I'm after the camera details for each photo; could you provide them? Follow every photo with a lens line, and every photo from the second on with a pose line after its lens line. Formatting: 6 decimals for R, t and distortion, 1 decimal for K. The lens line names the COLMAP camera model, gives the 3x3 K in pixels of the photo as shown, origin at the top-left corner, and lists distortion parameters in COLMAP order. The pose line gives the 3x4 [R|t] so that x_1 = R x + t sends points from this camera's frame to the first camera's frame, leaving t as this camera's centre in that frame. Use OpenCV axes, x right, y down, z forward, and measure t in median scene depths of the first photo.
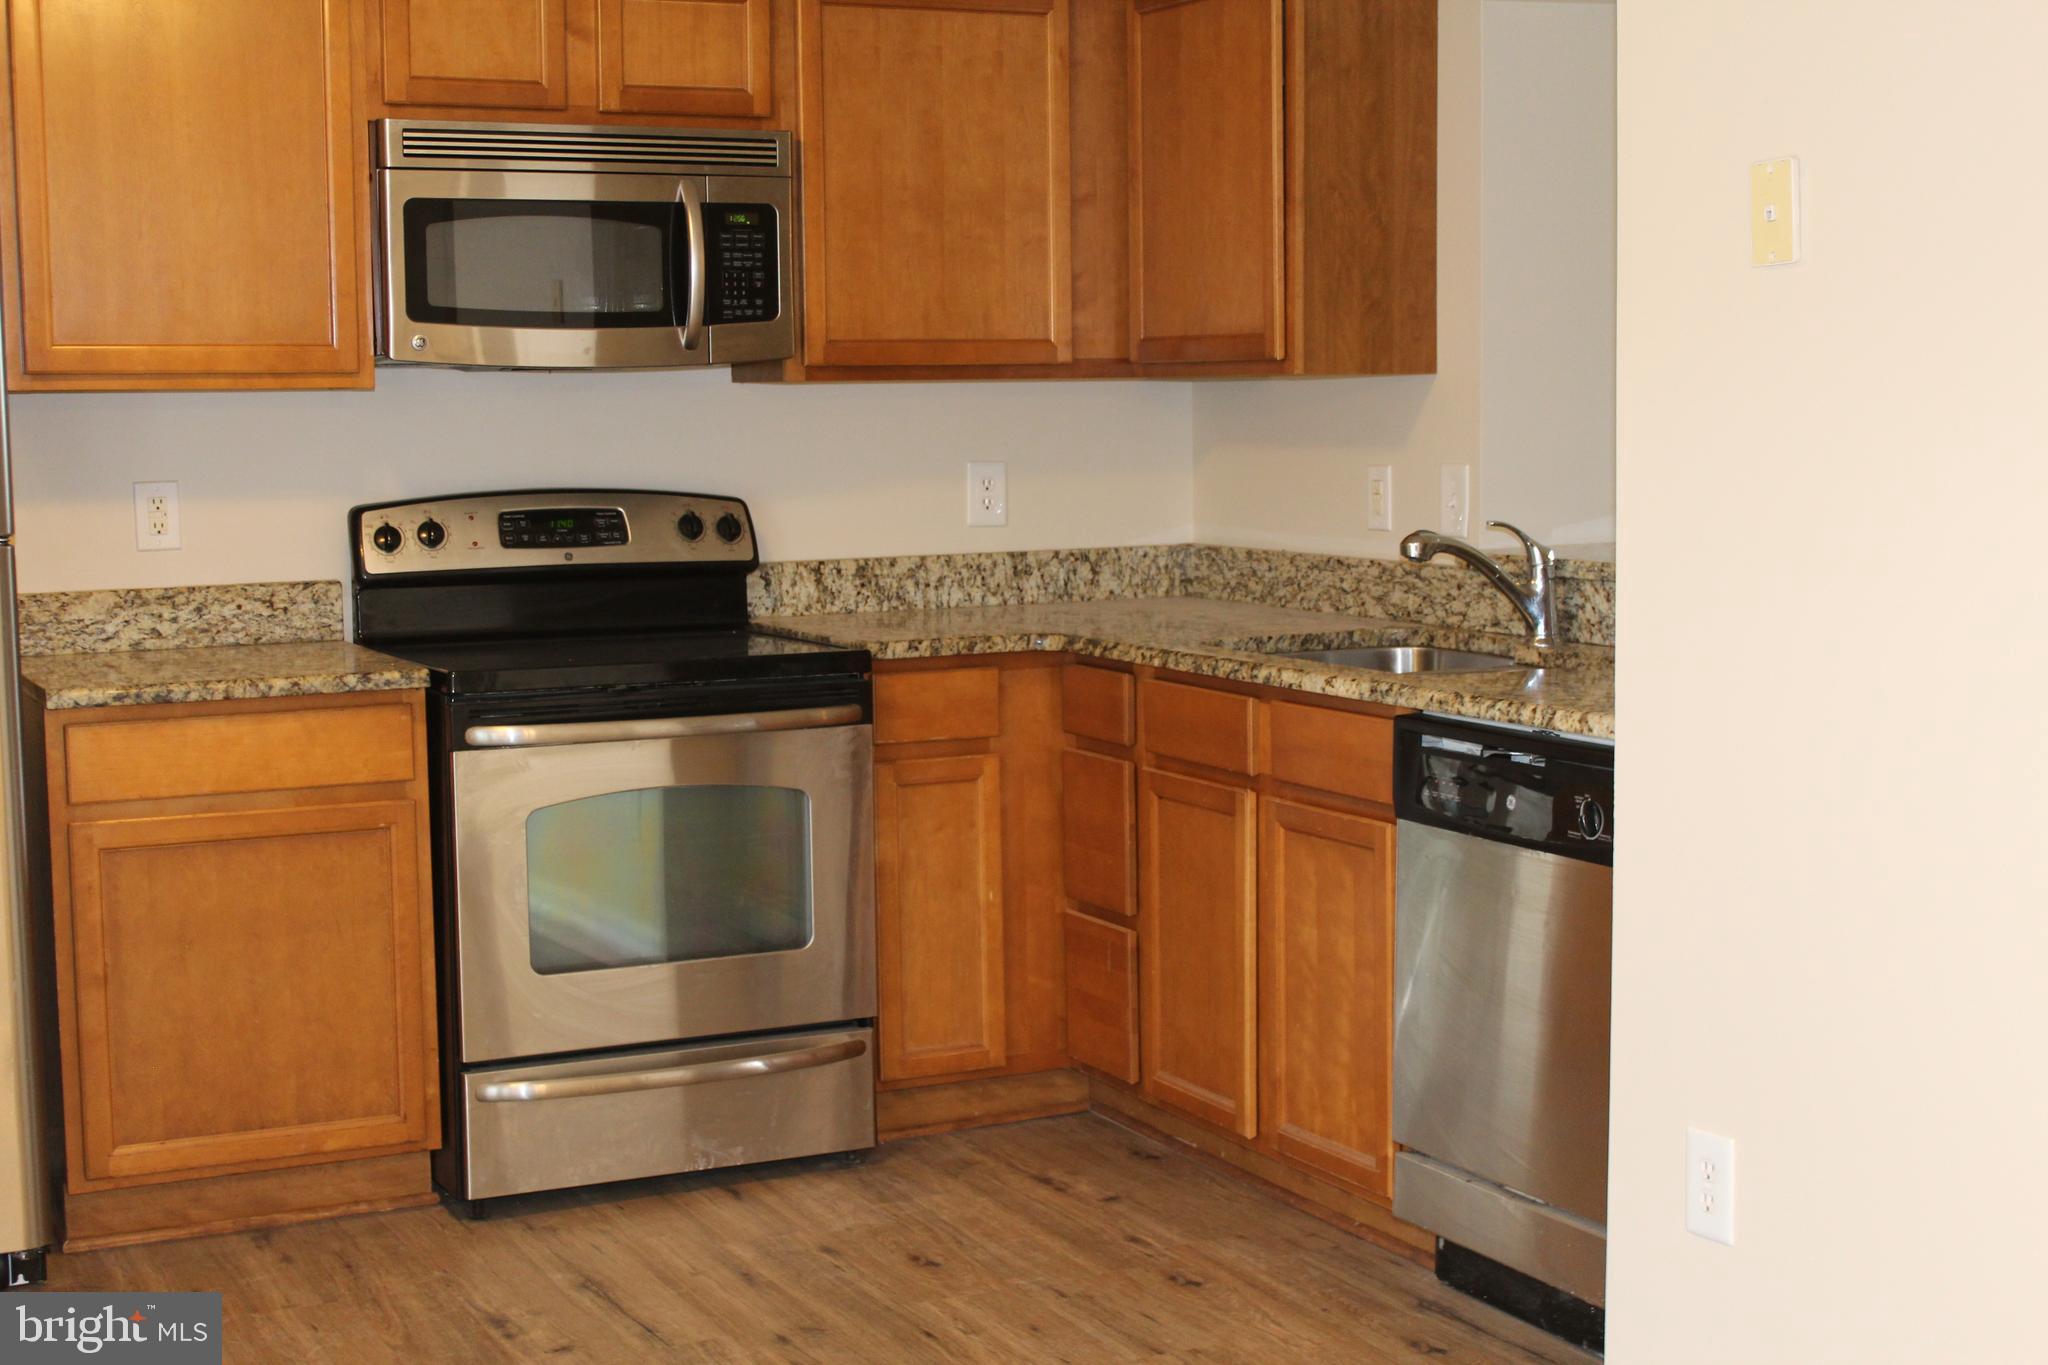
lens RADIAL K [[2946.8, 0, 1012.1], [0, 2946.8, 710.1], [0, 0, 1]] dist [-0.030056, 0.000000]
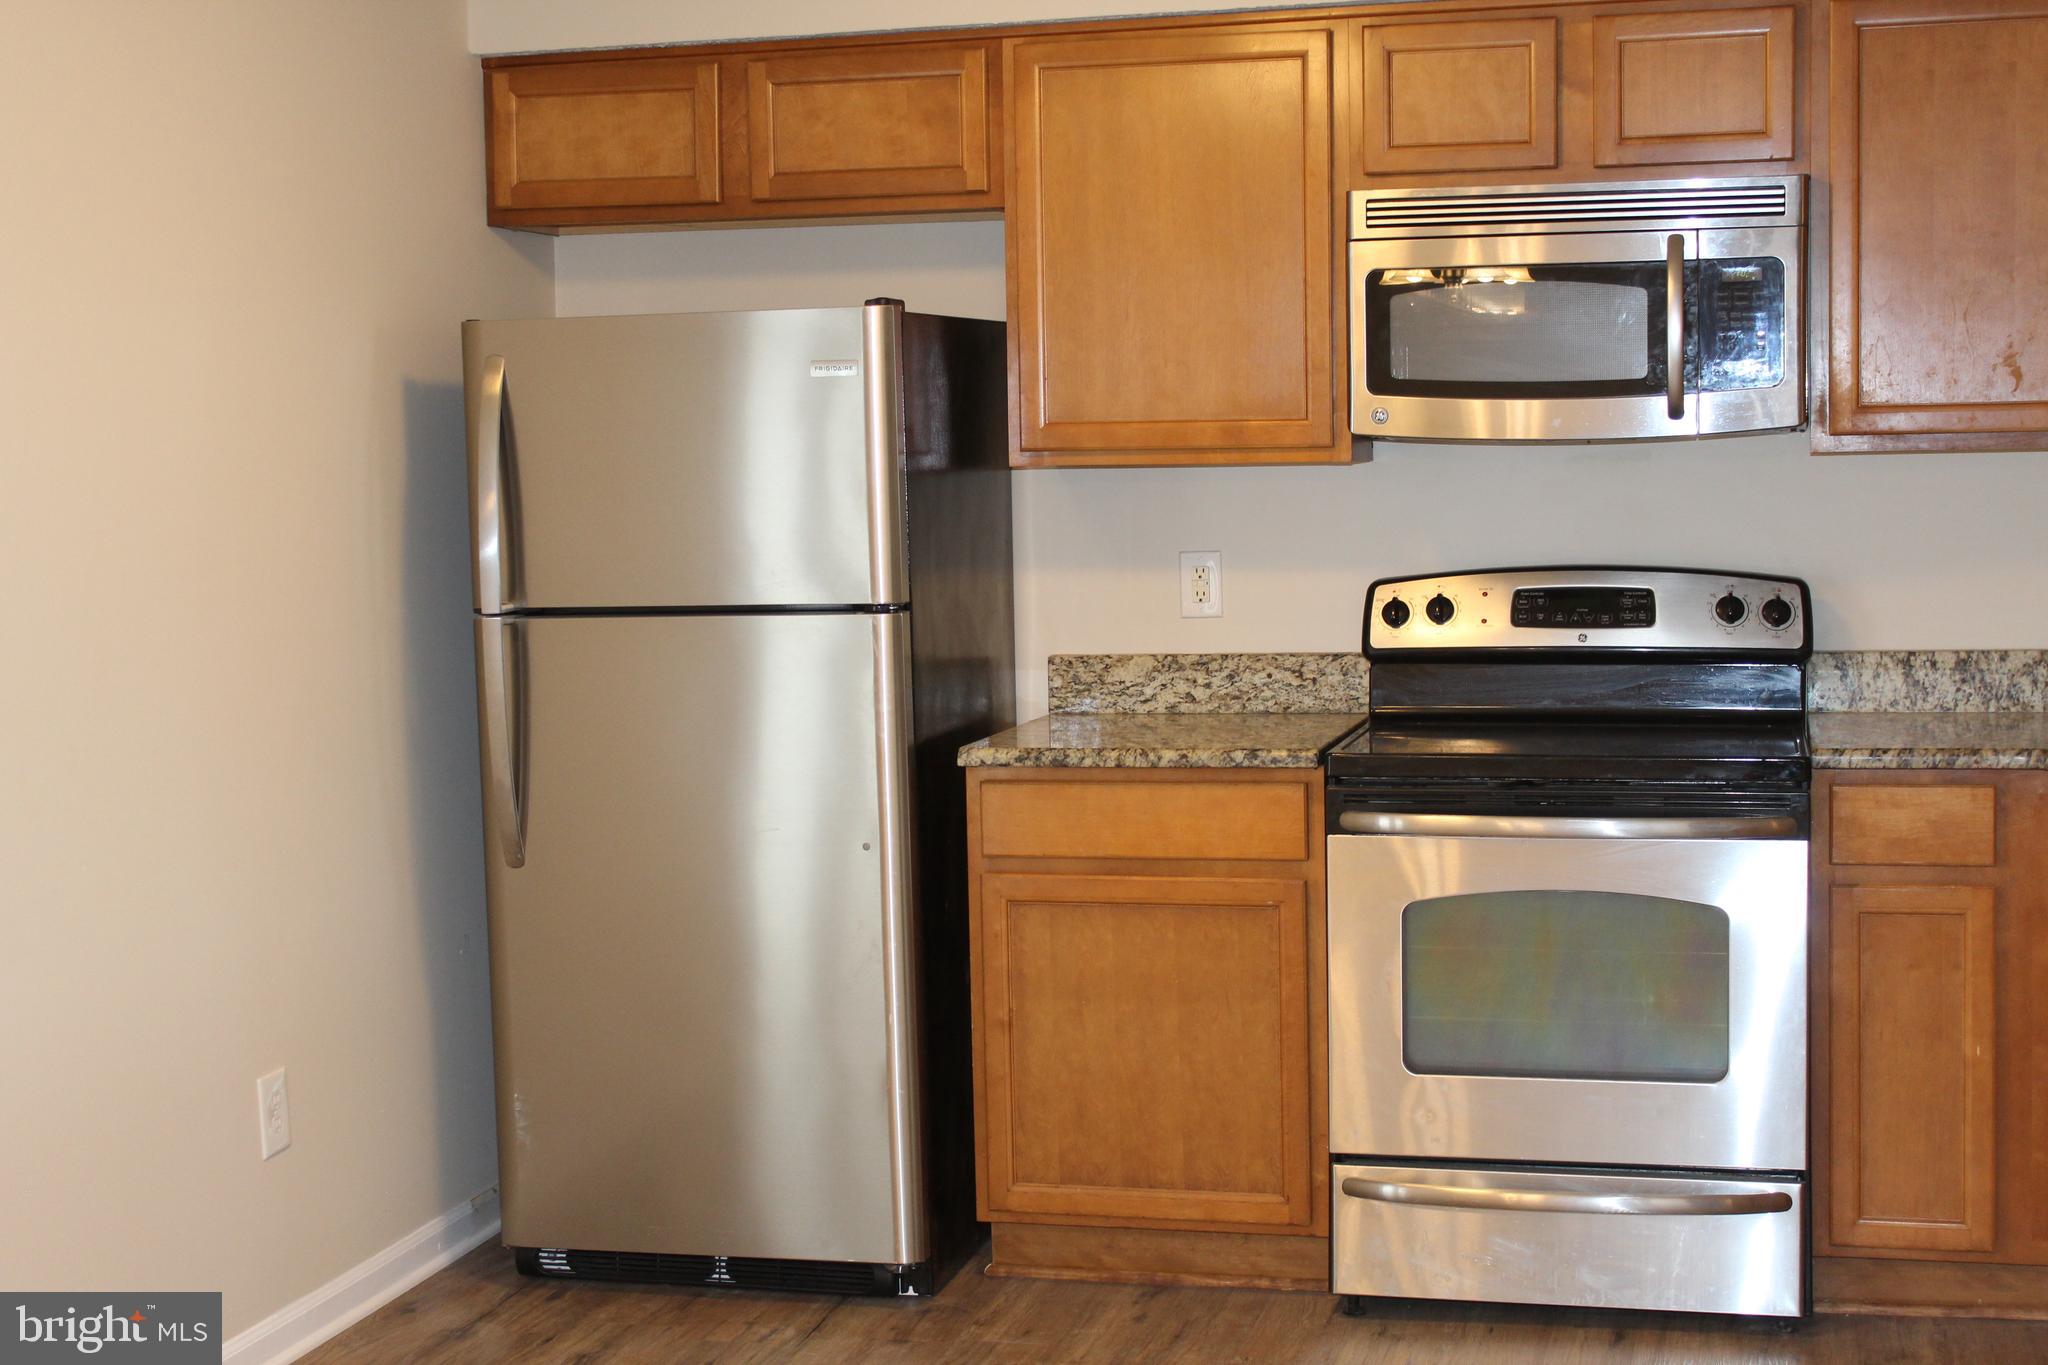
lens RADIAL K [[2946.8, 0, 1018.7], [0, 2946.8, 714.2], [0, 0, 1]] dist [-0.030056, 0.000000]
pose [[0.762915, 0.052844, -0.644336, 0.332811], [-0.059739, 0.998152, 0.011129, -0.028316], [0.643733, 0.030002, 0.764662, 0.167711]]
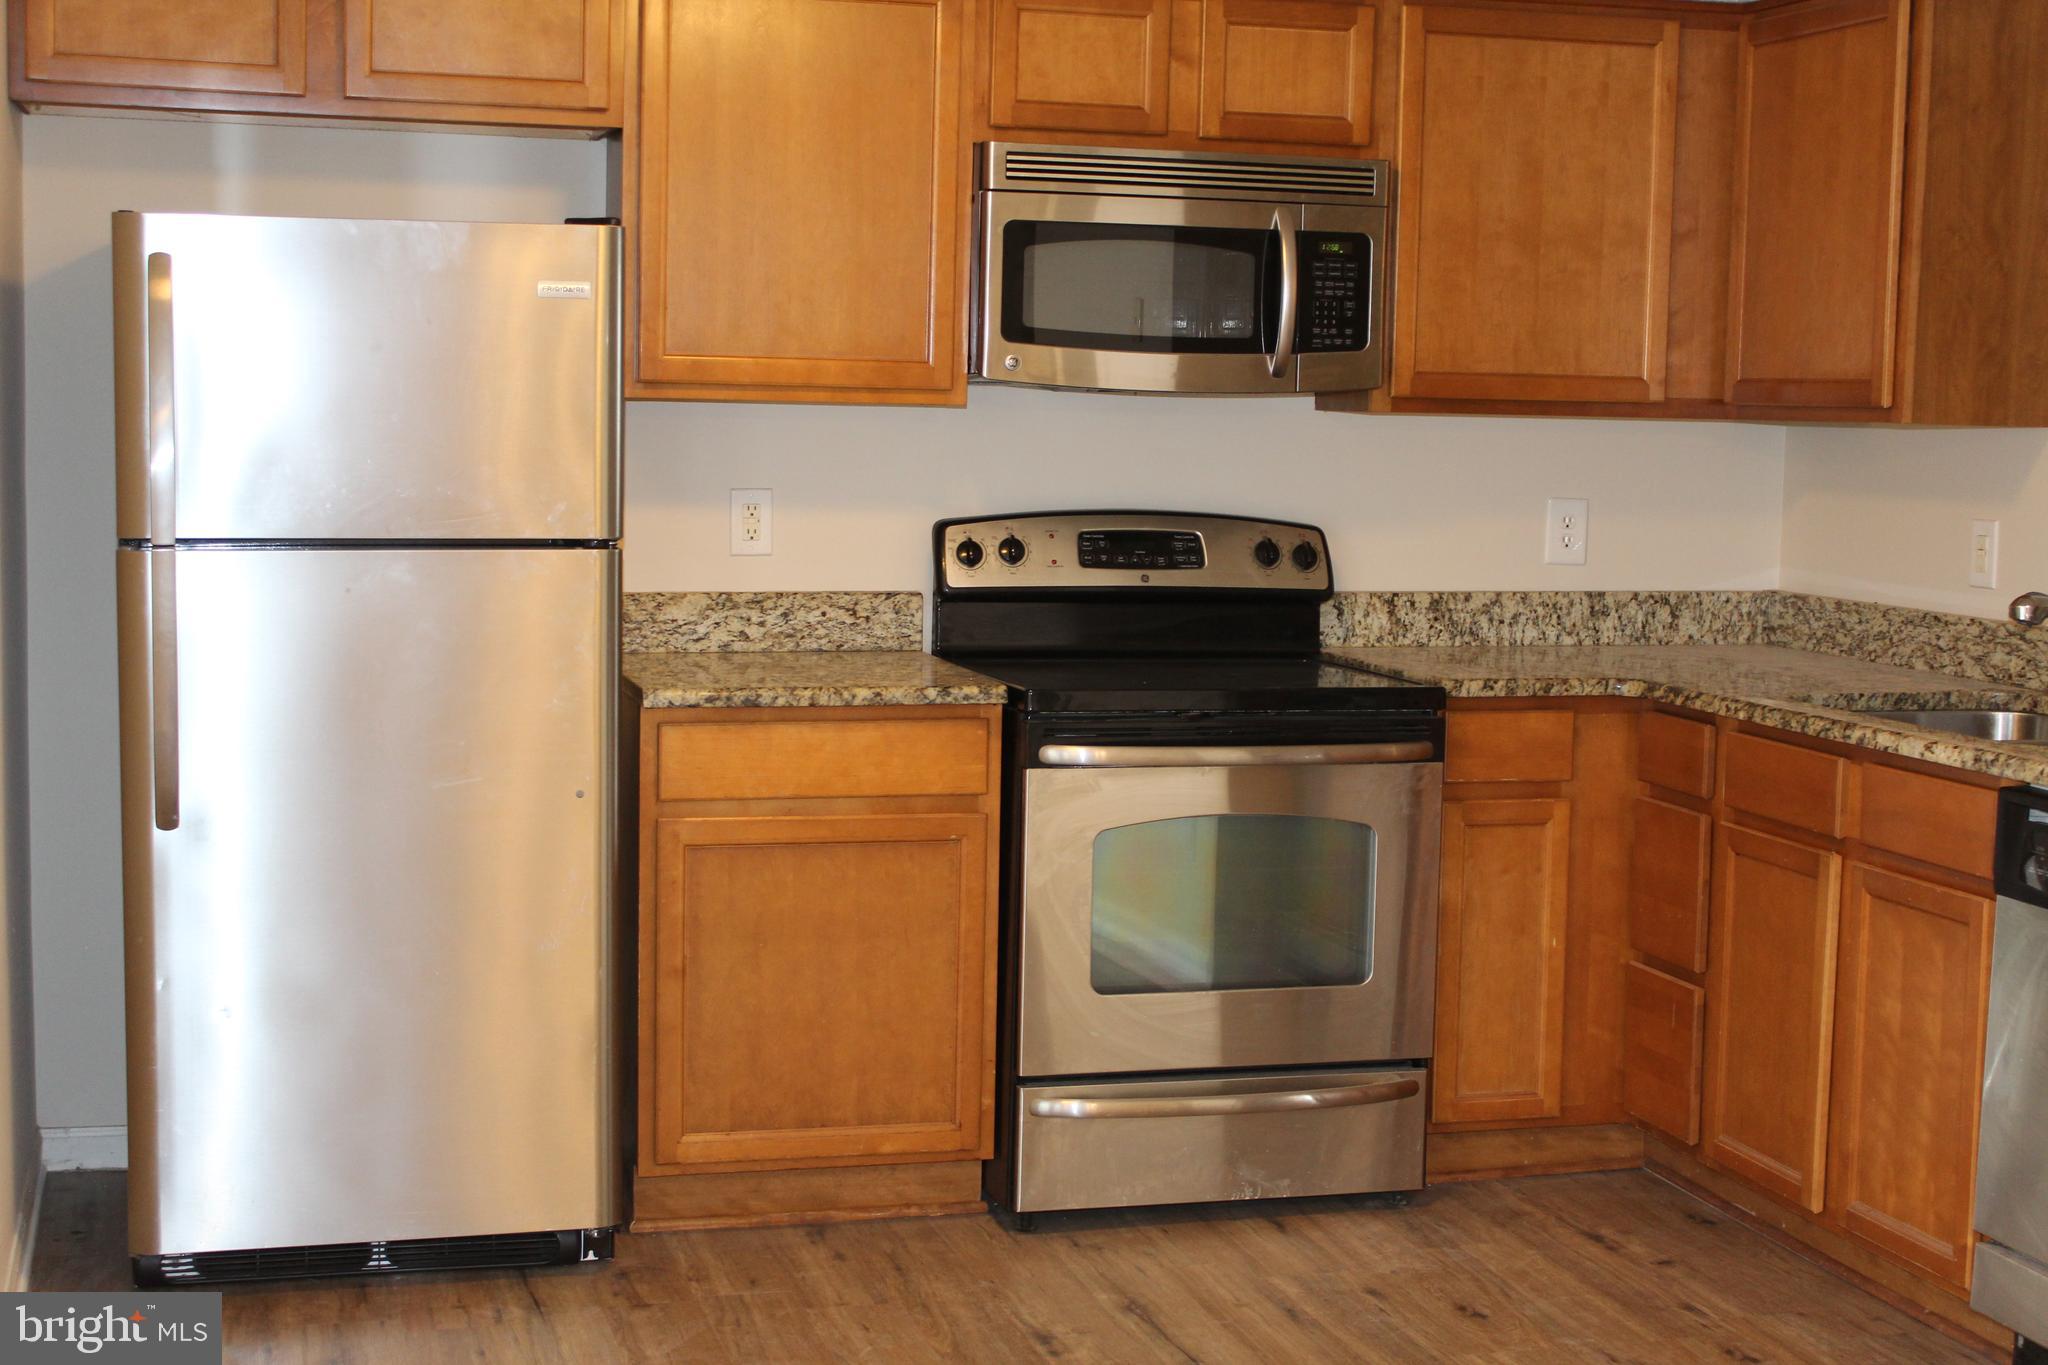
lens RADIAL K [[2946.8, 0, 1015.7], [0, 2946.8, 709.5], [0, 0, 1]] dist [-0.030056, 0.000000]
pose [[0.982753, 0.051002, -0.177750, -0.013382], [-0.051587, 0.998668, 0.001330, -0.006779], [0.177581, 0.007862, 0.984075, 0.002629]]
